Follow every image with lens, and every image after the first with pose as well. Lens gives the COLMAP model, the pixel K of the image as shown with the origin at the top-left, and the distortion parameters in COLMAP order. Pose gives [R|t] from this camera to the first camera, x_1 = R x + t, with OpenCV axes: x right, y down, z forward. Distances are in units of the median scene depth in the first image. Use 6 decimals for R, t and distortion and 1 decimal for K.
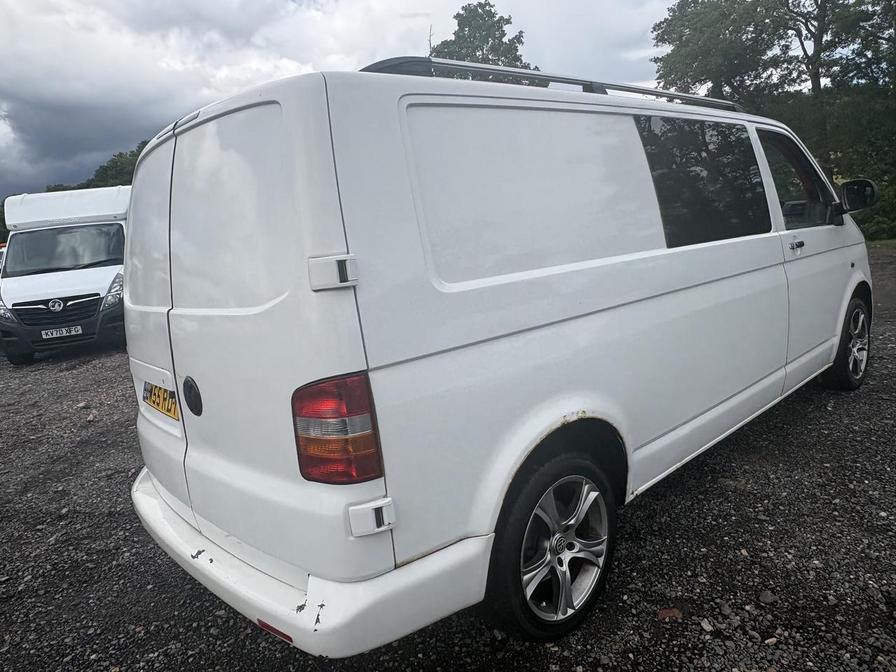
lens RADIAL K [[616.7, 0, 448.0], [0, 616.7, 336.0], [0, 0, 1]] dist [0.000973, -0.005255]
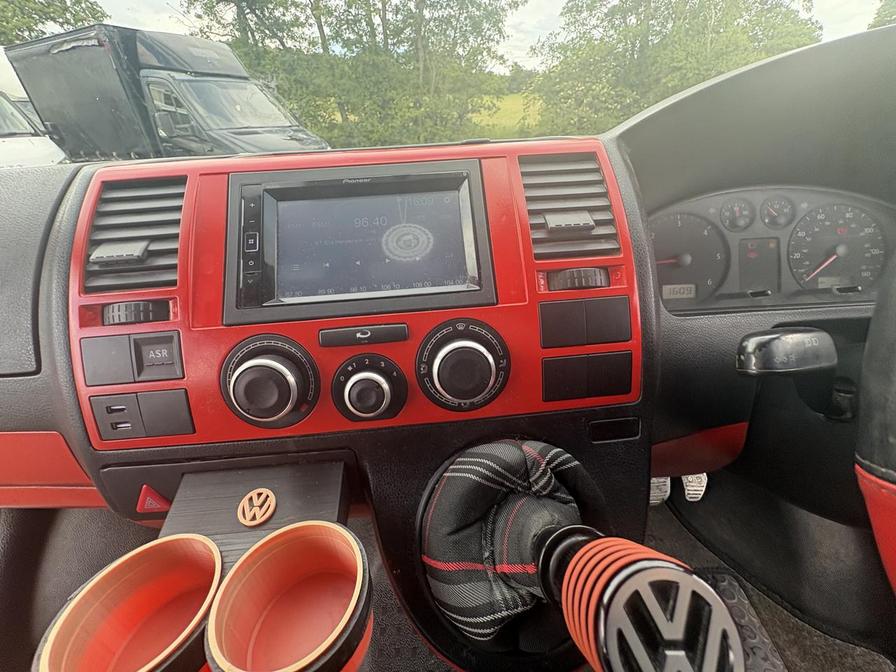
lens RADIAL K [[358.6, 0, 448.0], [0, 358.6, 336.0], [0, 0, 1]] dist [0.001834, -0.000613]
pose [[0.678164, -0.312861, 0.664990, 0.048895], [0.093854, 0.934319, 0.343861, -0.026706], [-0.728893, -0.170782, 0.662984, 0.130484]]
